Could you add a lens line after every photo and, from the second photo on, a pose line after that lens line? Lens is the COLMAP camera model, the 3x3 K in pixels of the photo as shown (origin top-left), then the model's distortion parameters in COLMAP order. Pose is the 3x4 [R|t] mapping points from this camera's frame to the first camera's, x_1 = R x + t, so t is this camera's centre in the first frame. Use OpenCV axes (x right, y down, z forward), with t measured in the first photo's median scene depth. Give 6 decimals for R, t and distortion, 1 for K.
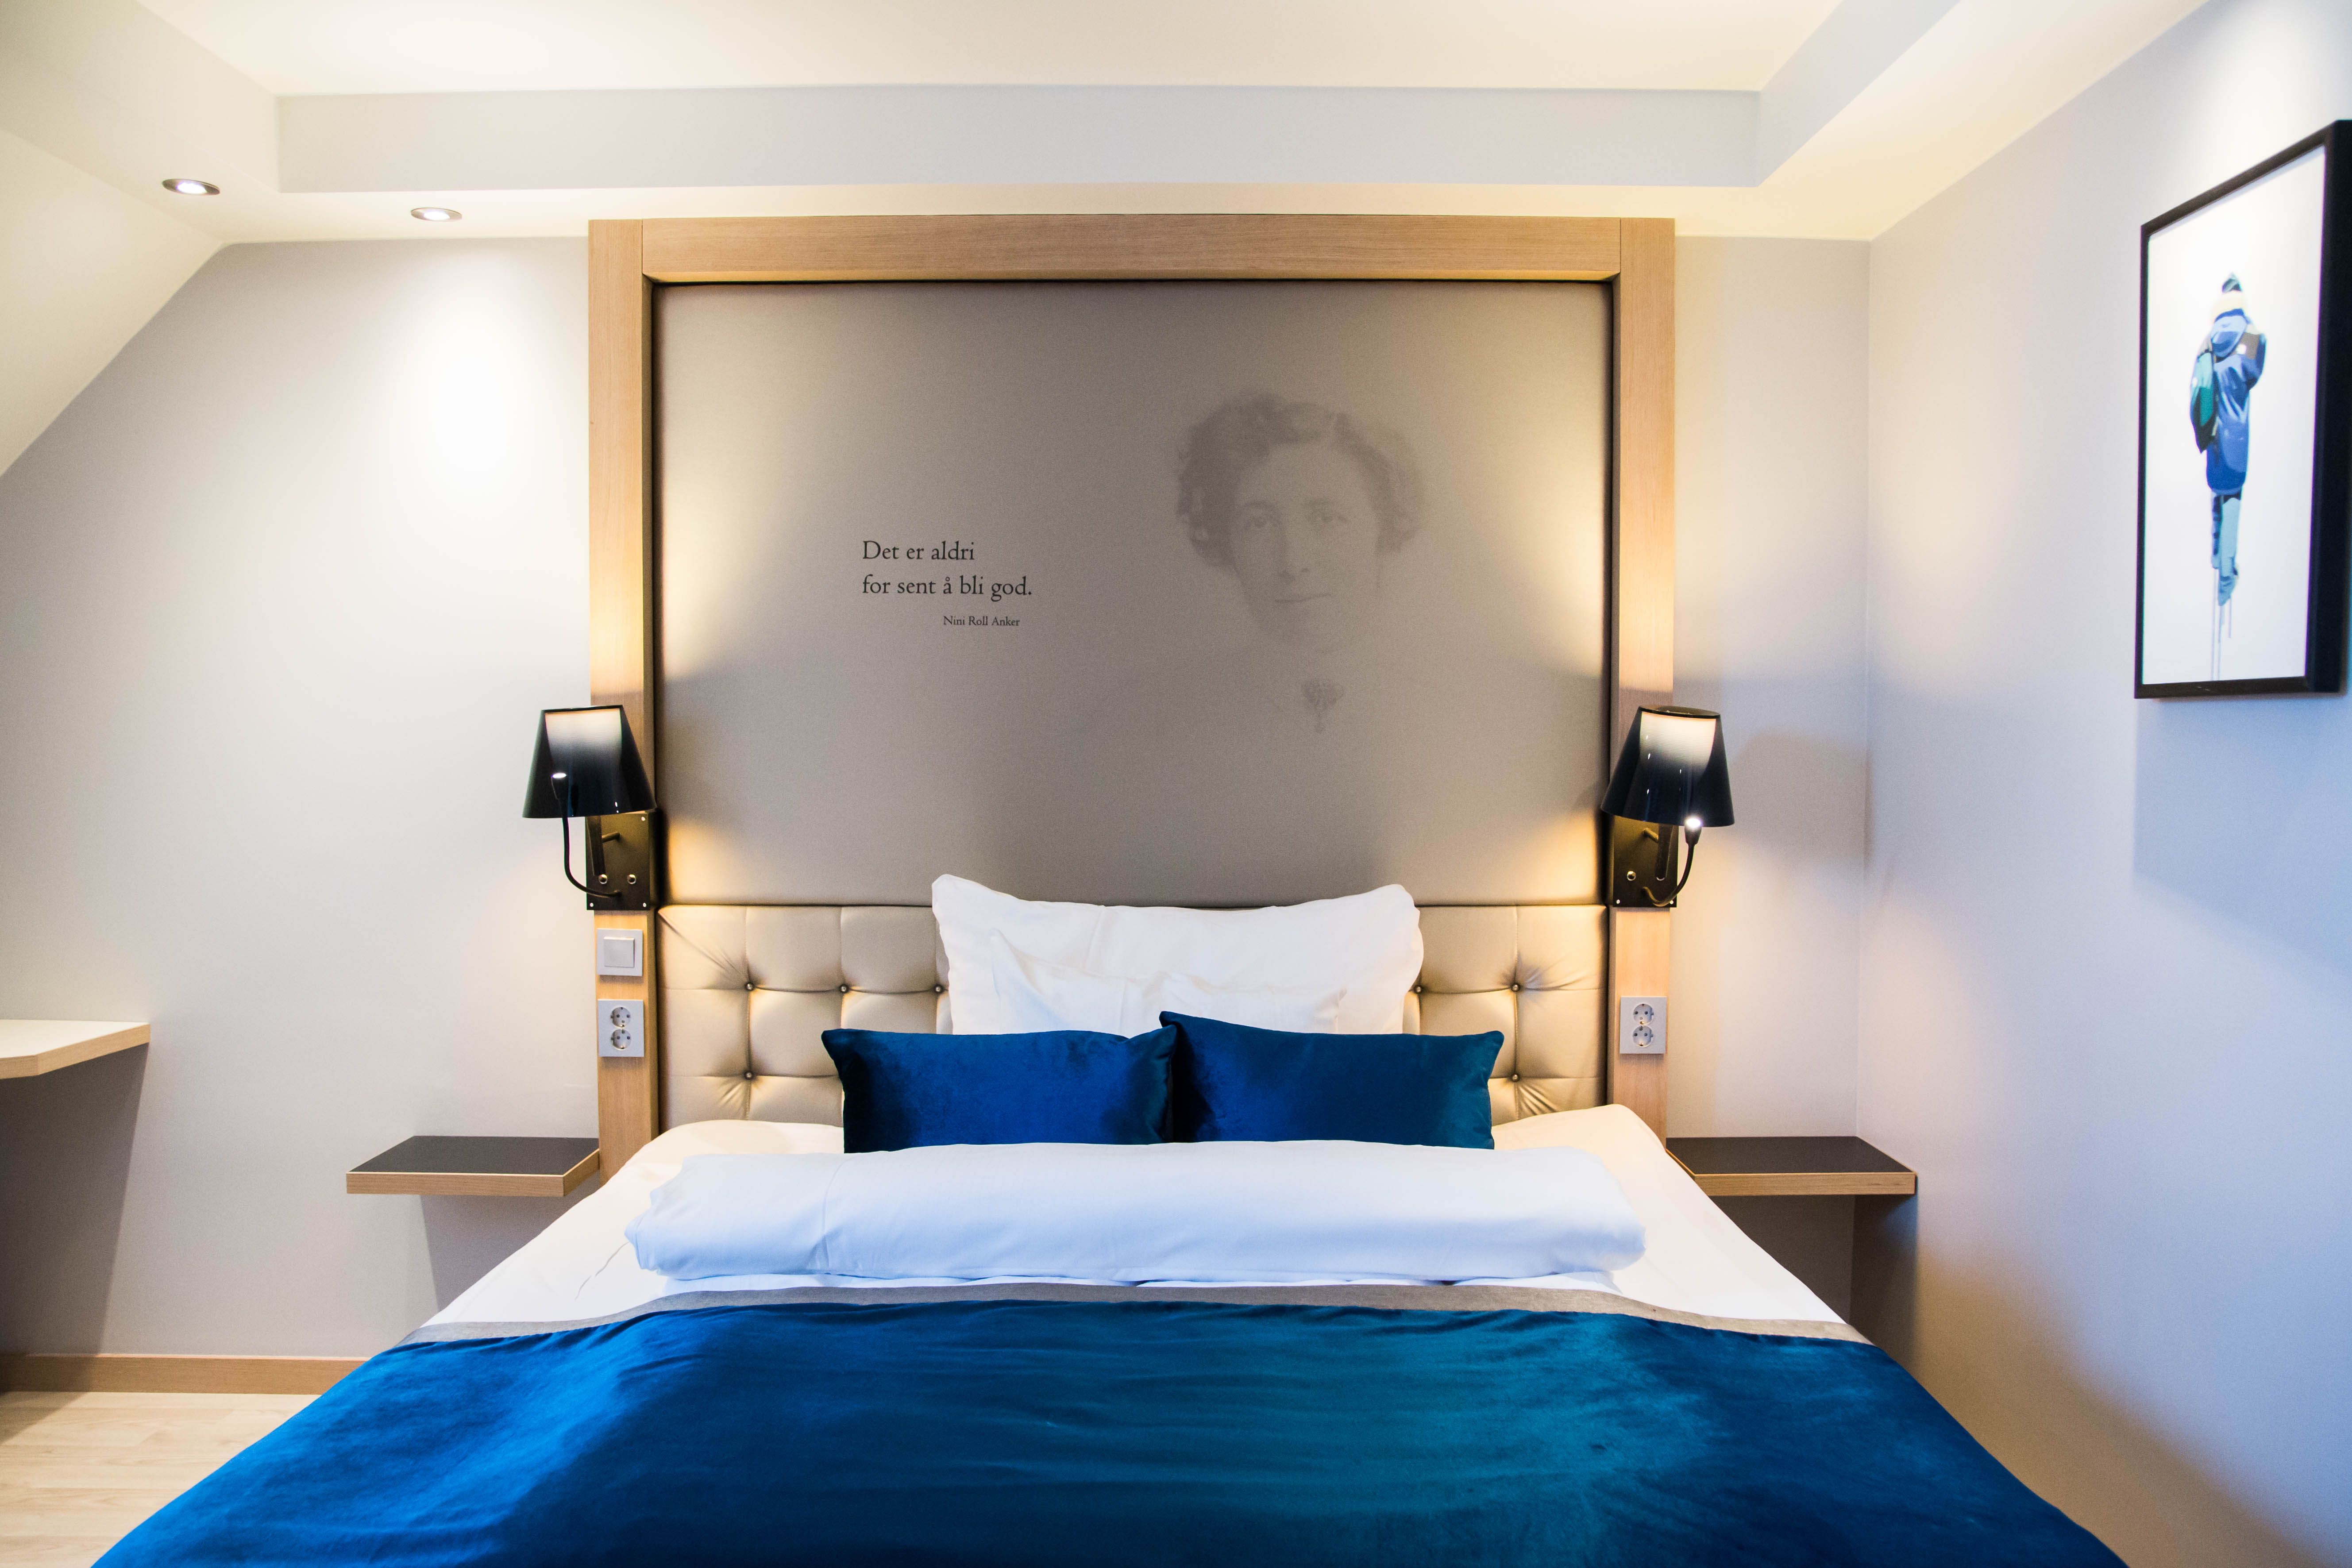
lens RADIAL K [[1908.8, 0, 1180.3], [0, 1908.8, 839.4], [0, 0, 1]] dist [-0.111930, 0.123204]
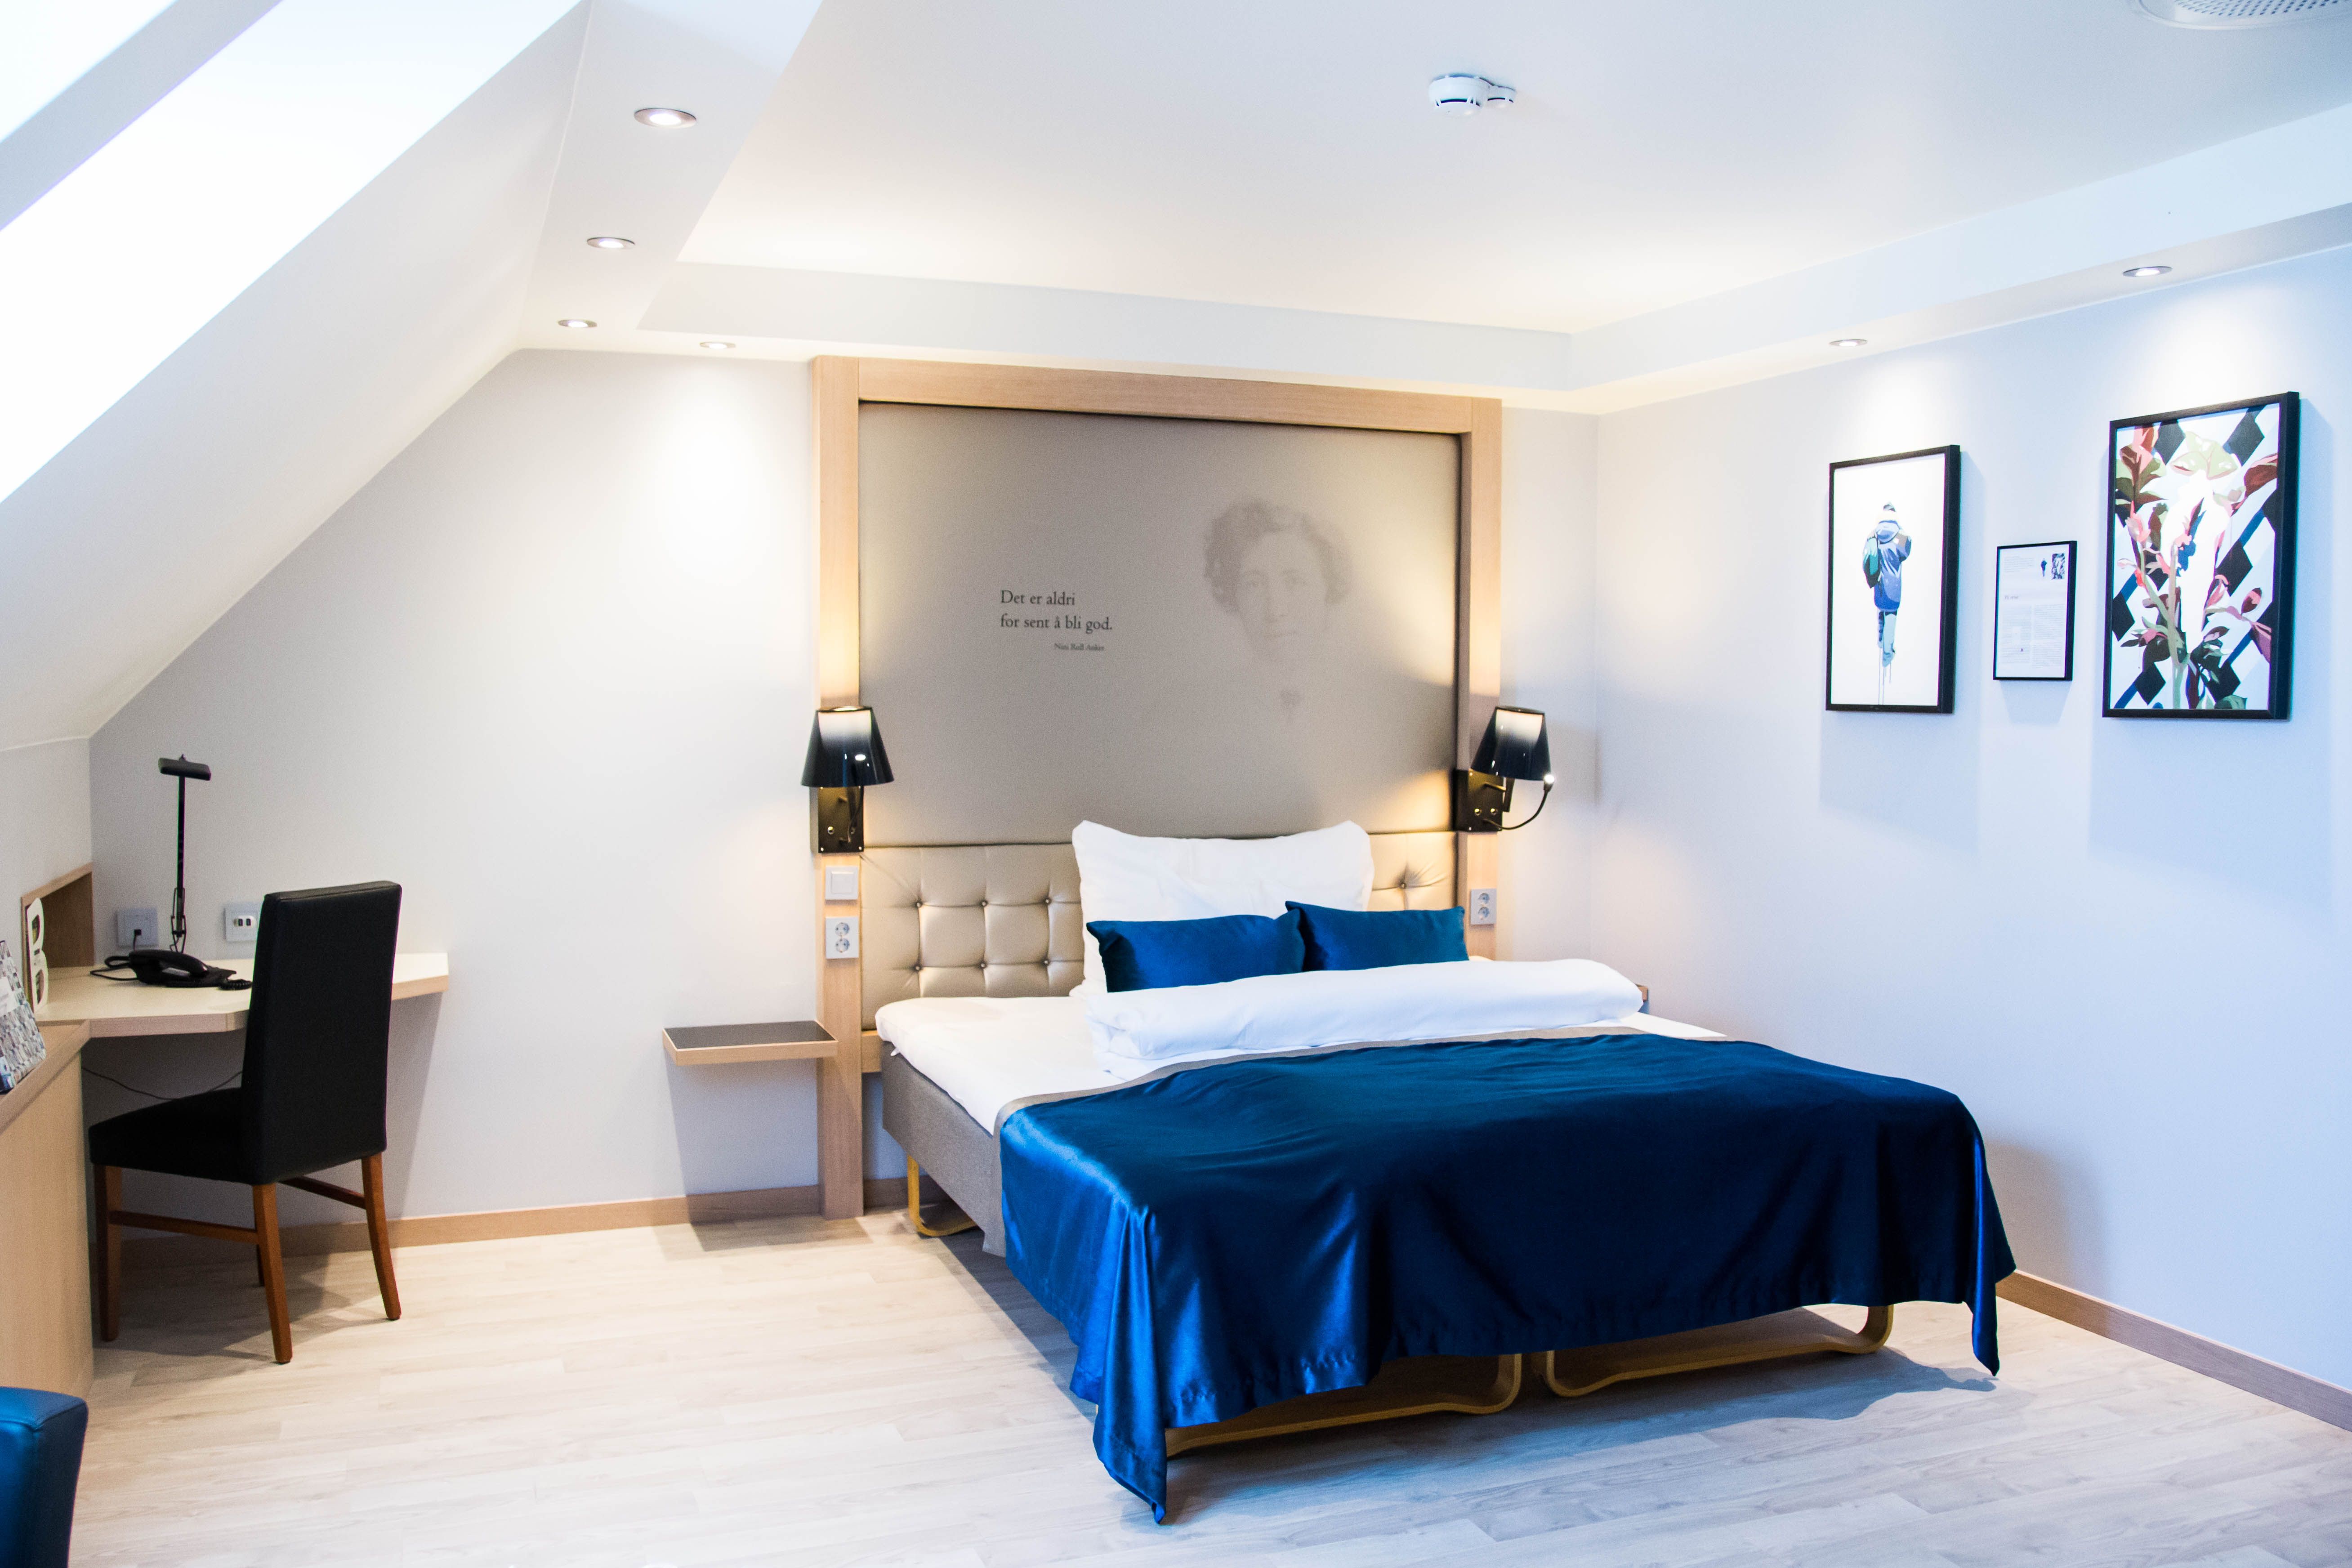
lens RADIAL K [[1909.0, 0, 1180.3], [0, 1909.0, 839.4], [0, 0, 1]] dist [-0.111930, 0.123204]
pose [[0.931870, -0.027043, 0.361783, -0.574179], [0.018114, 0.999442, 0.028049, -0.007130], [-0.362339, -0.019584, 0.931840, -0.398691]]
